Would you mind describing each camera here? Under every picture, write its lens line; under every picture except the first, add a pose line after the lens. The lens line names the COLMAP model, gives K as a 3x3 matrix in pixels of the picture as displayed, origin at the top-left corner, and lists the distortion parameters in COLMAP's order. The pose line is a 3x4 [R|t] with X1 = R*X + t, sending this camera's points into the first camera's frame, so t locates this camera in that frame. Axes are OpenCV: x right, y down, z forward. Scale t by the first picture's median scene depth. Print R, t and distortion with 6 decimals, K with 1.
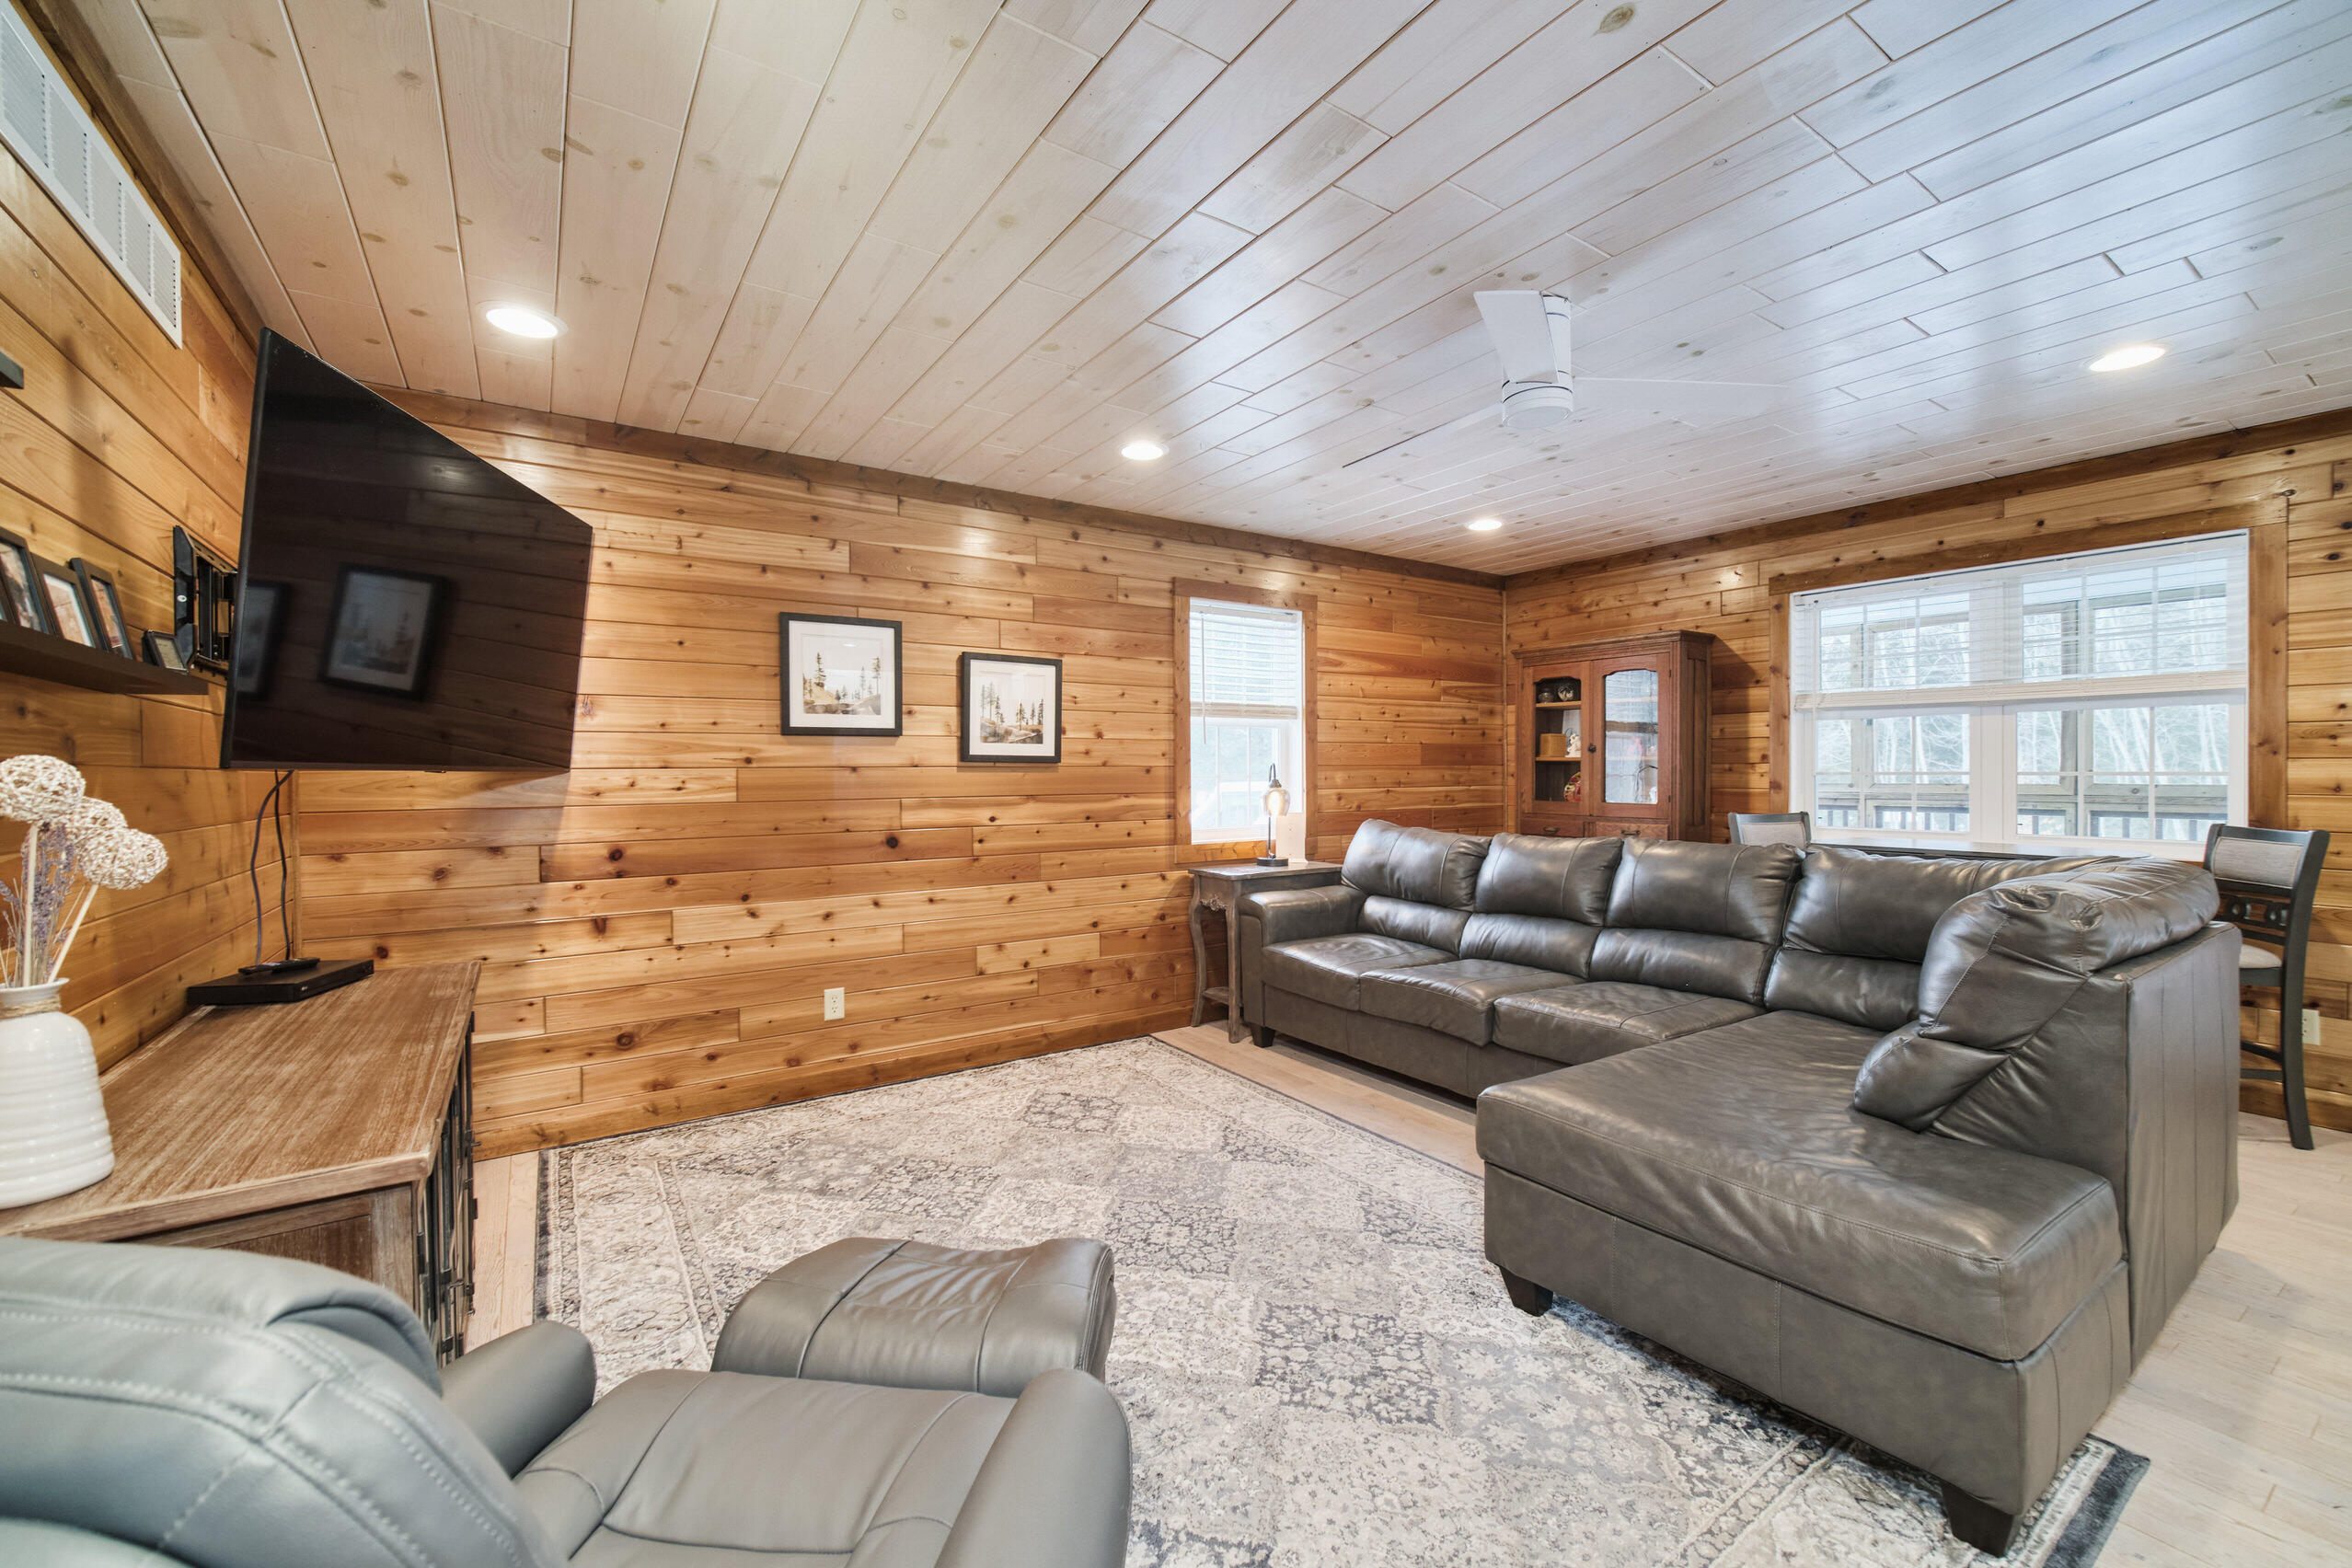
lens RADIAL K [[934.6, 0, 1182.1], [0, 934.6, 779.1], [0, 0, 1]] dist [-0.001872, -0.000785]
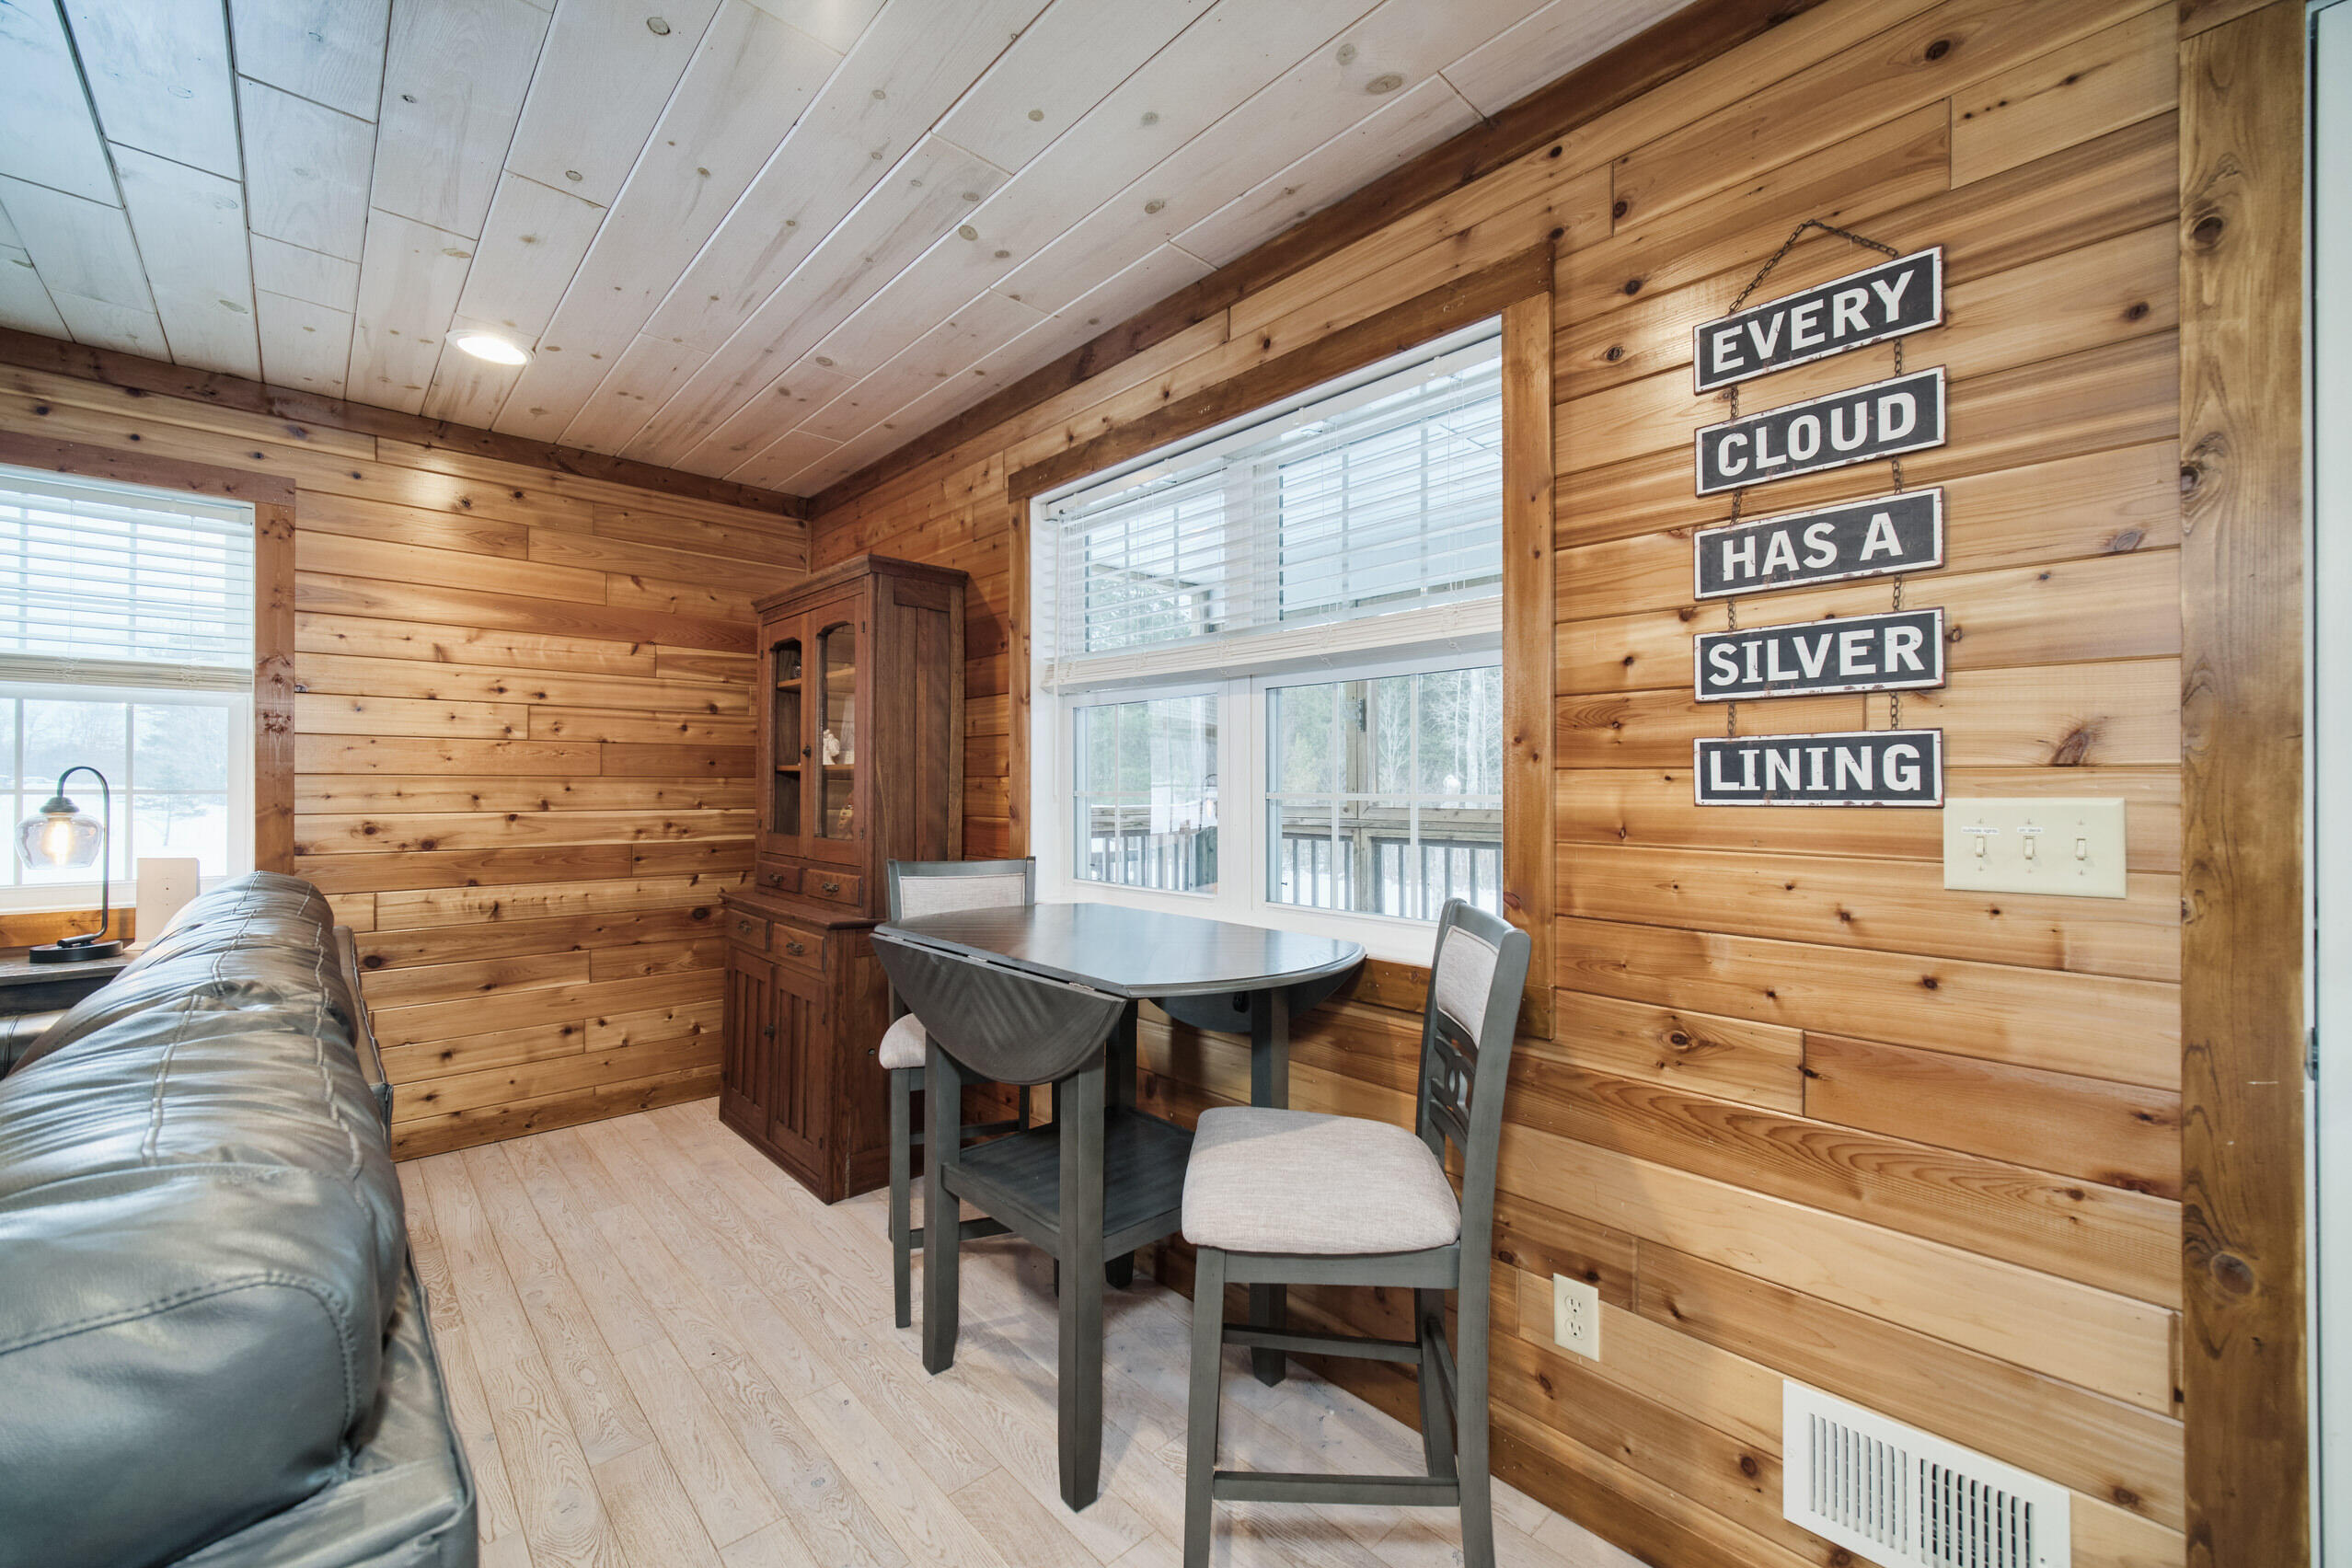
lens RADIAL K [[934.6, 0, 1167.2], [0, 934.6, 785.8], [0, 0, 1]] dist [-0.001872, -0.000785]
pose [[0.989833, 0.007862, 0.142020, 0.624375], [-0.006208, 0.999908, -0.012088, -0.003860], [-0.142102, 0.011083, 0.989790, 0.367738]]
